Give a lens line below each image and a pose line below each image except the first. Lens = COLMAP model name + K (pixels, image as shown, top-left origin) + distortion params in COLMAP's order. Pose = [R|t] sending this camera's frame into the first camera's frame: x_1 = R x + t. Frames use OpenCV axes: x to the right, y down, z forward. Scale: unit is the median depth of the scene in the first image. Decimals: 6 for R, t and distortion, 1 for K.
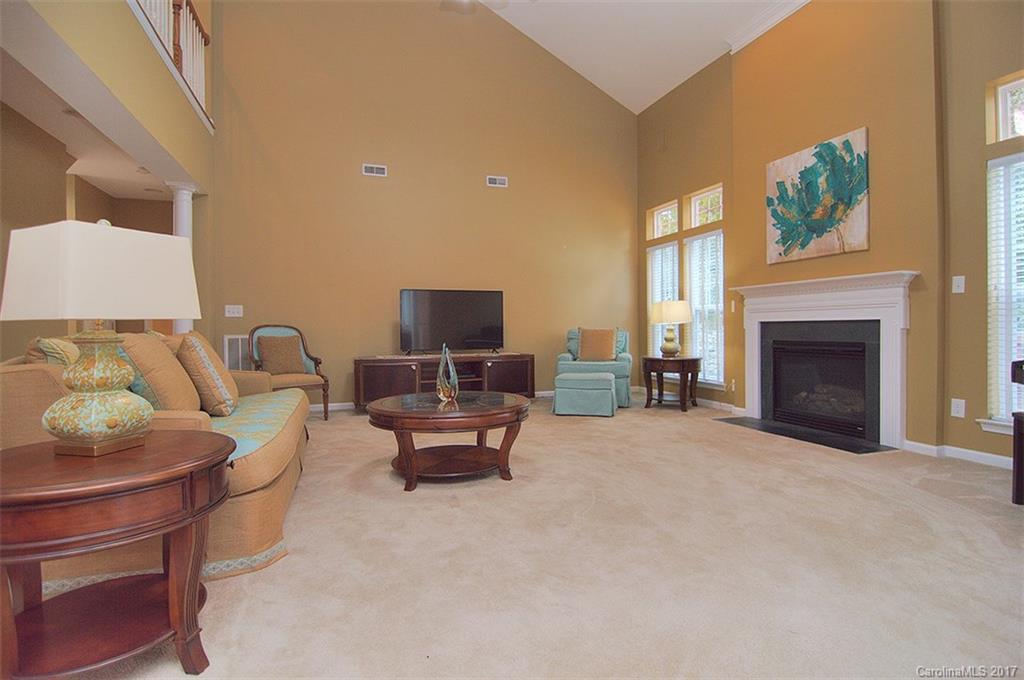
lens RADIAL K [[500.4, 0, 511.0], [0, 500.4, 340.0], [0, 0, 1]] dist [-0.022935, -0.001370]
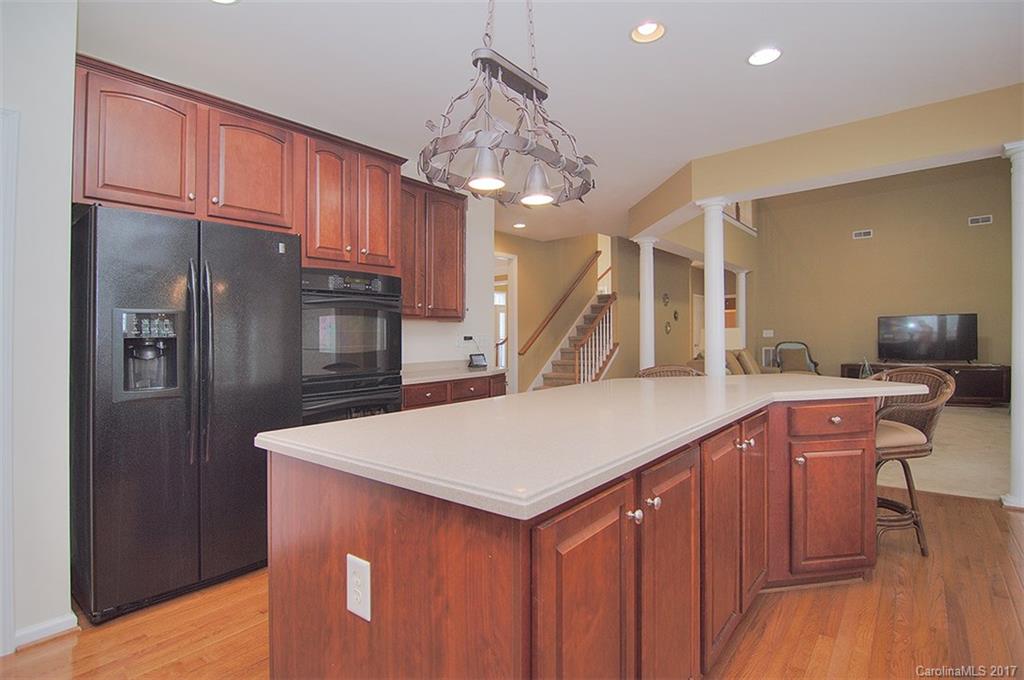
lens RADIAL K [[500.4, 0, 511.4], [0, 500.4, 339.0], [0, 0, 1]] dist [-0.022935, -0.001370]
pose [[0.521186, -0.000470, -0.853443, 0.688152], [-0.007579, 0.999958, -0.005179, -0.034255], [0.853410, 0.009168, 0.521160, -1.010057]]
